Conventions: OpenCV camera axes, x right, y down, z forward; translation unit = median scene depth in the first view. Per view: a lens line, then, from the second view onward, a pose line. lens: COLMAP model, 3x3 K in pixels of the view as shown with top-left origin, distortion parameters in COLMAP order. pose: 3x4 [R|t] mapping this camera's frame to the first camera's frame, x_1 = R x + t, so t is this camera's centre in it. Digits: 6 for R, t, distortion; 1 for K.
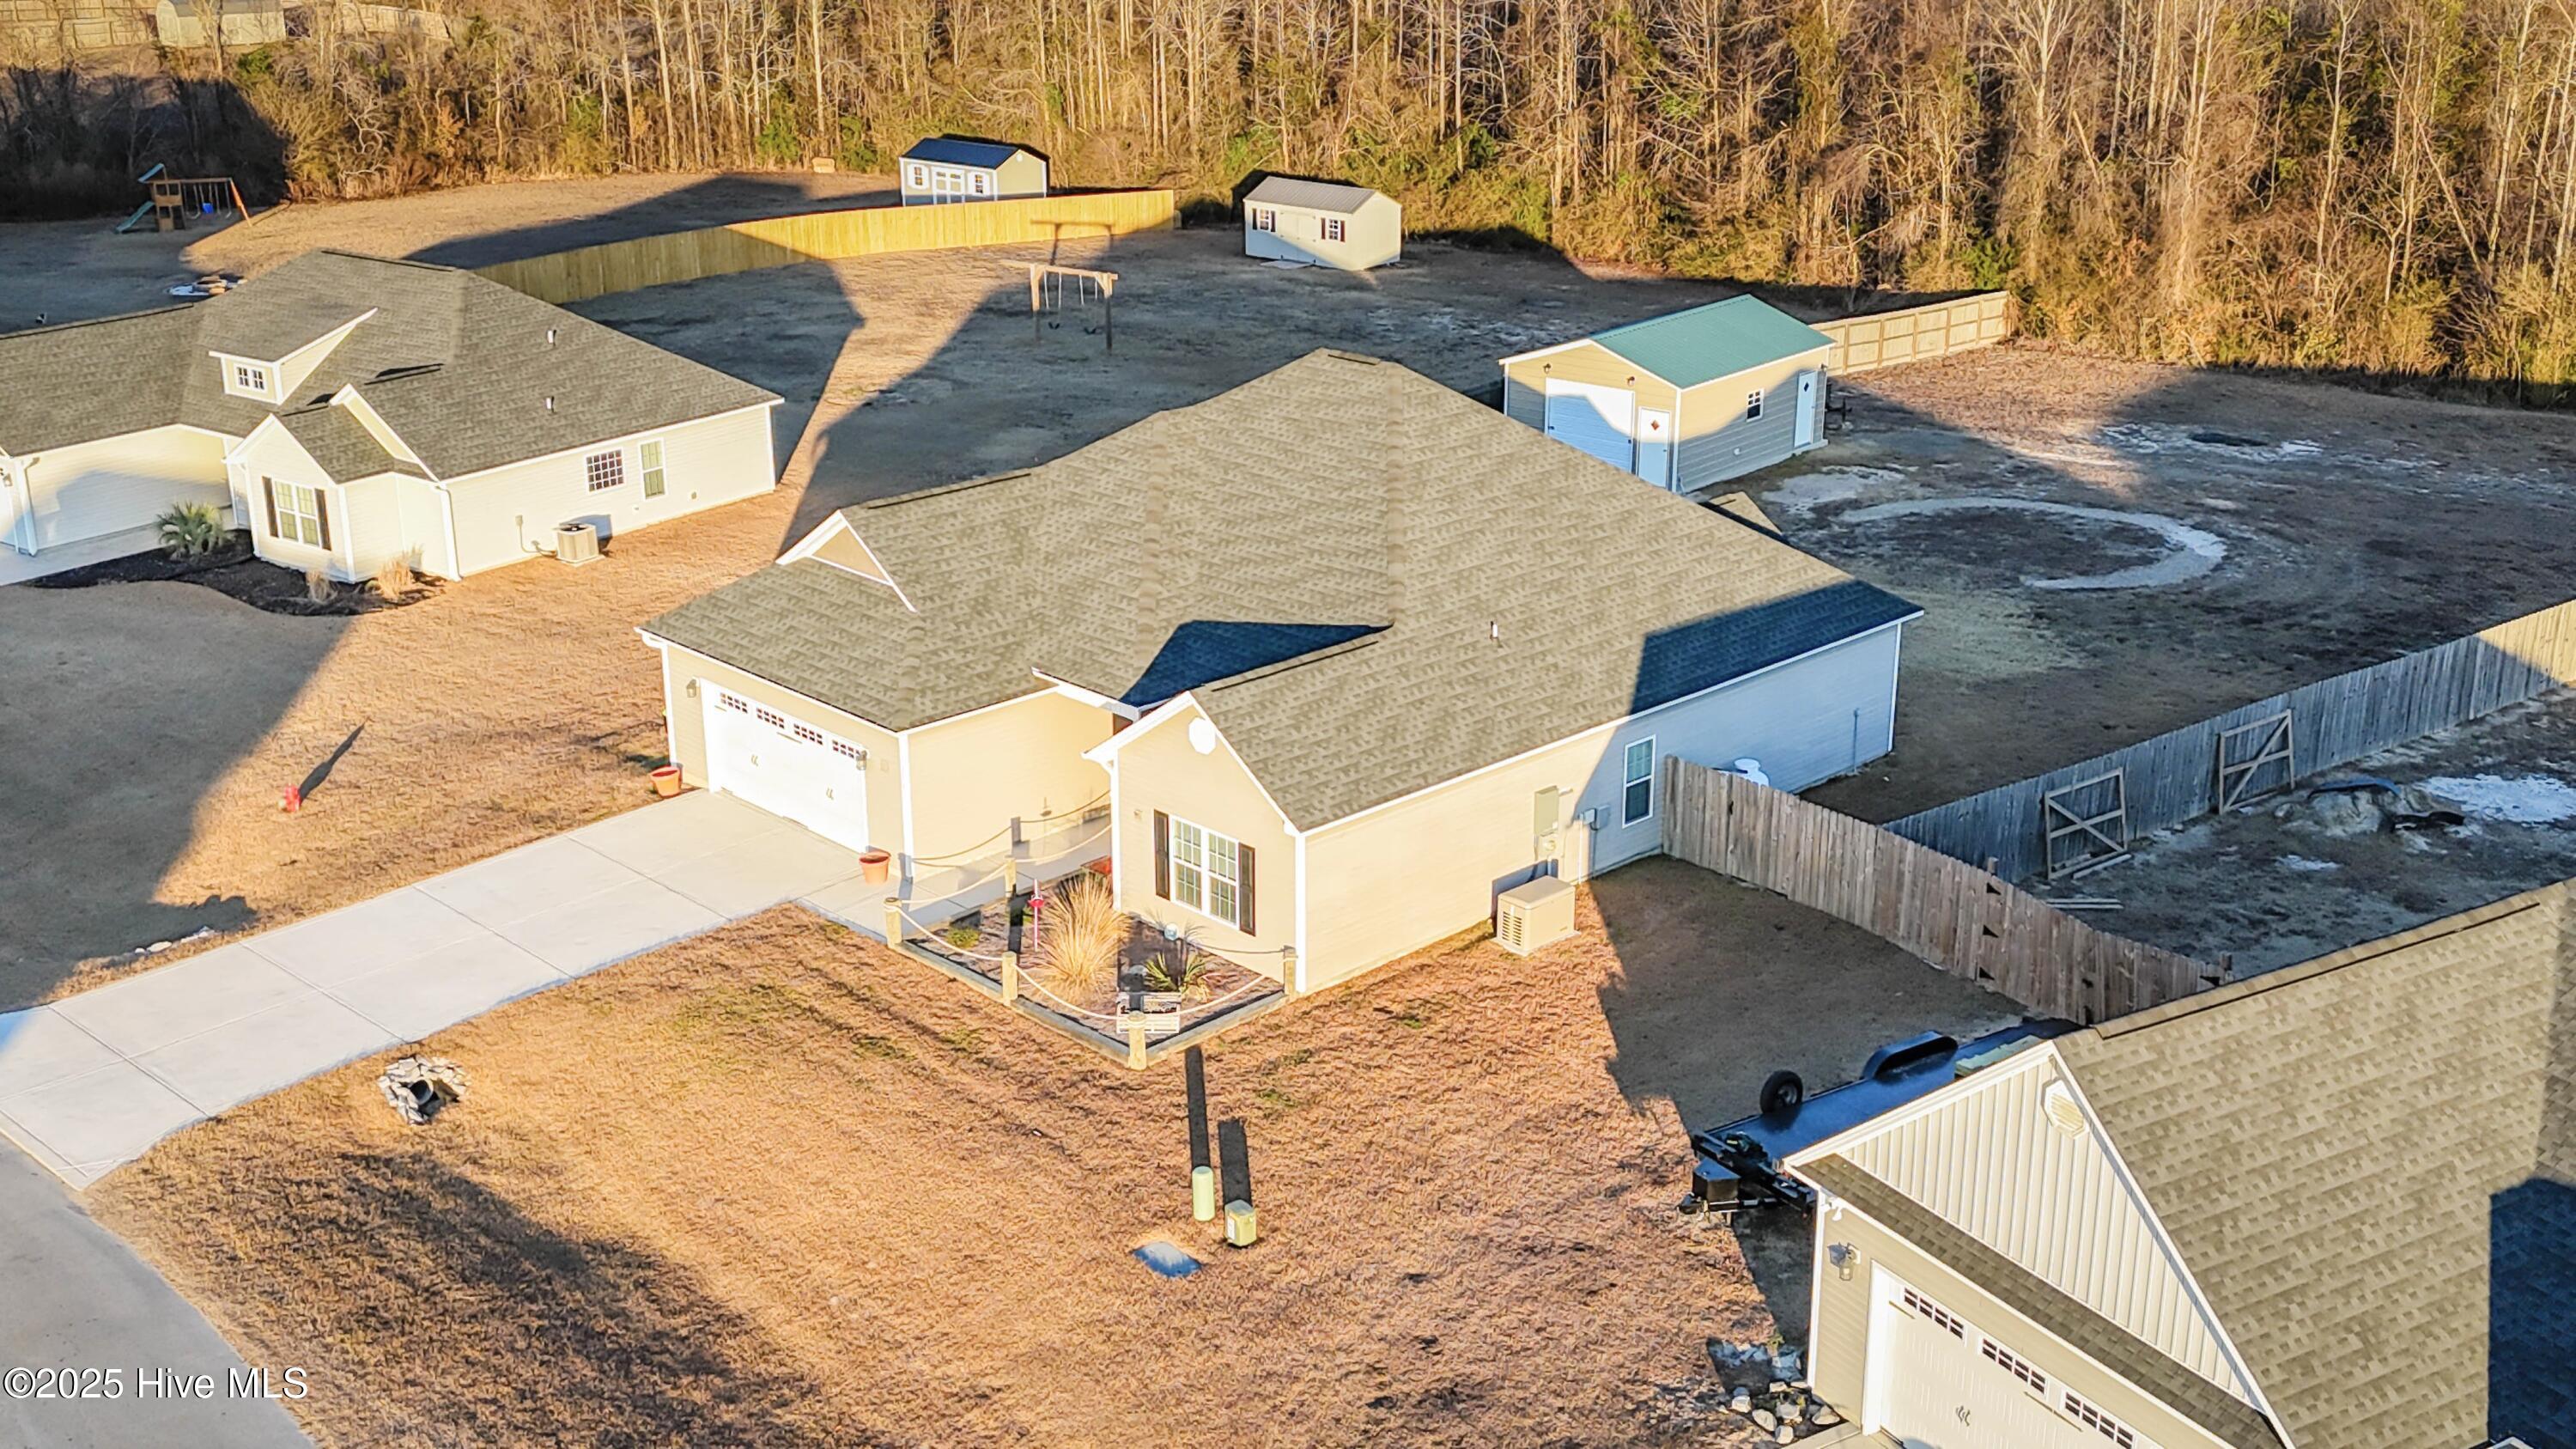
lens RADIAL K [[2684.3, 0, 1282.5], [0, 2684.3, 728.8], [0, 0, 1]] dist [0.063838, 0.000000]
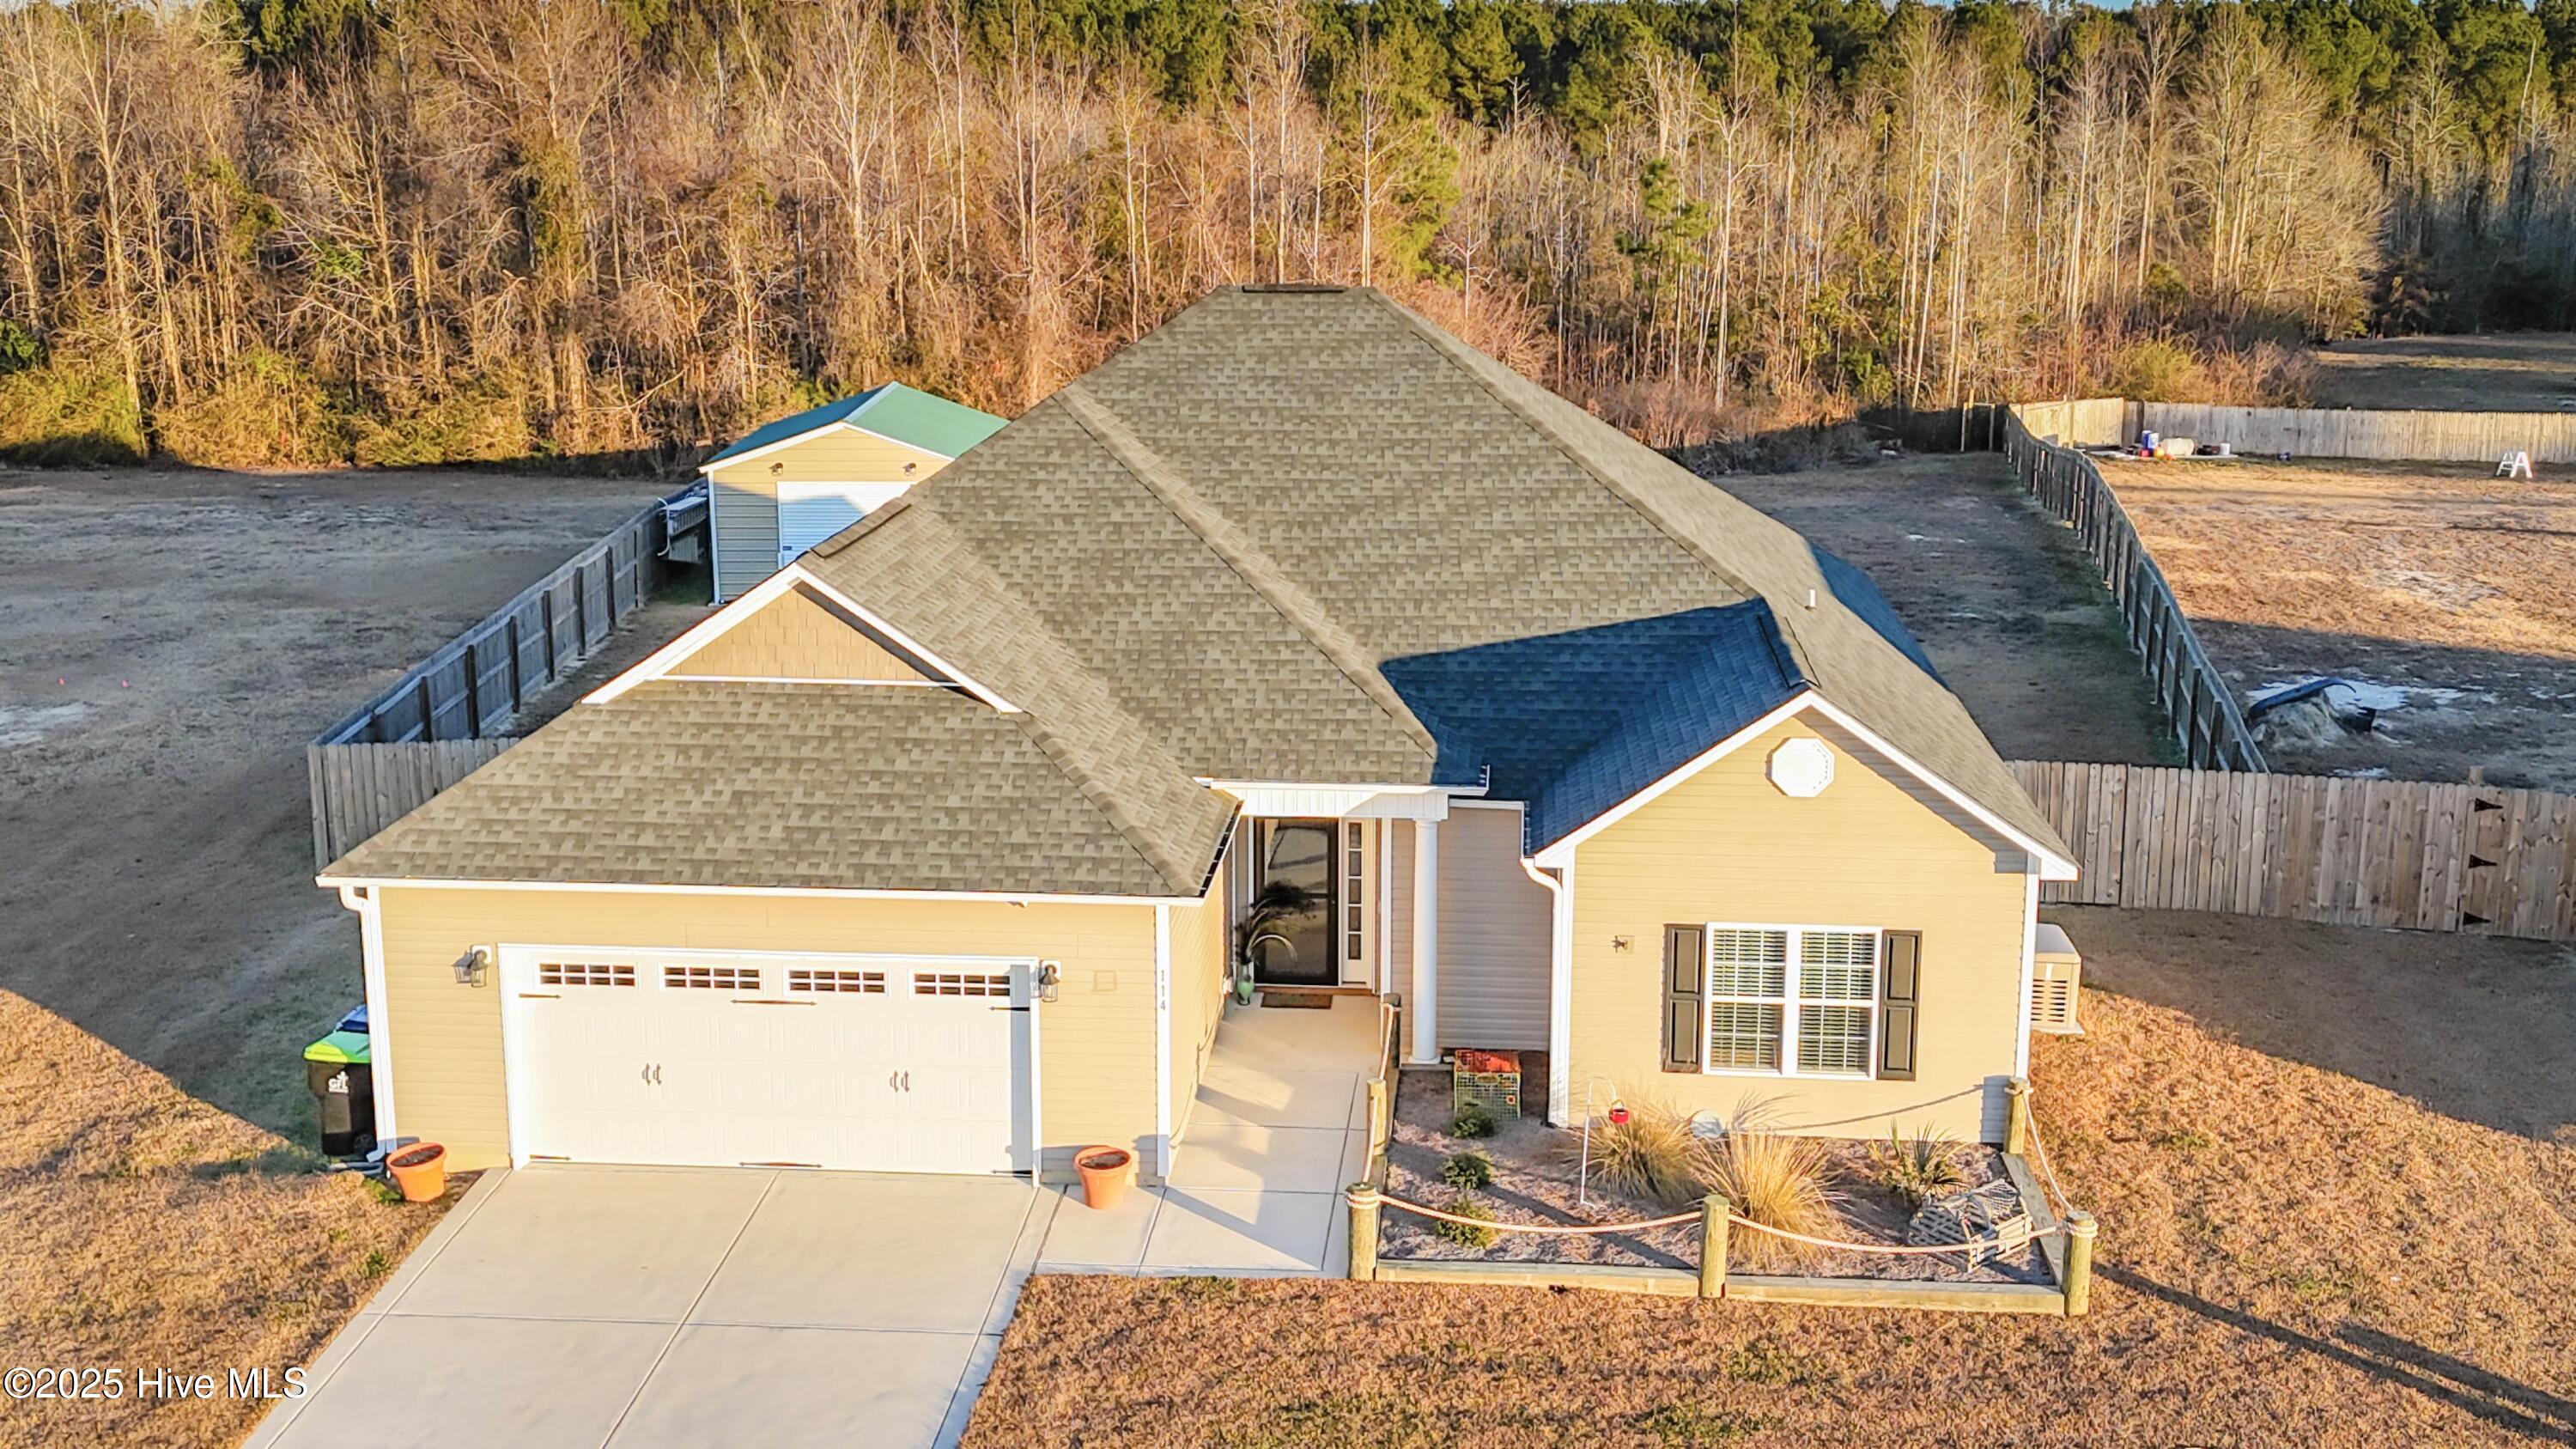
lens RADIAL K [[2684.3, 0, 1290.1], [0, 2684.3, 722.0], [0, 0, 1]] dist [0.063838, 0.000000]
pose [[0.742432, -0.137747, 0.655606, -0.477436], [0.216920, 0.975340, -0.040722, -0.006928], [-0.633830, 0.172447, 0.754004, 0.581549]]
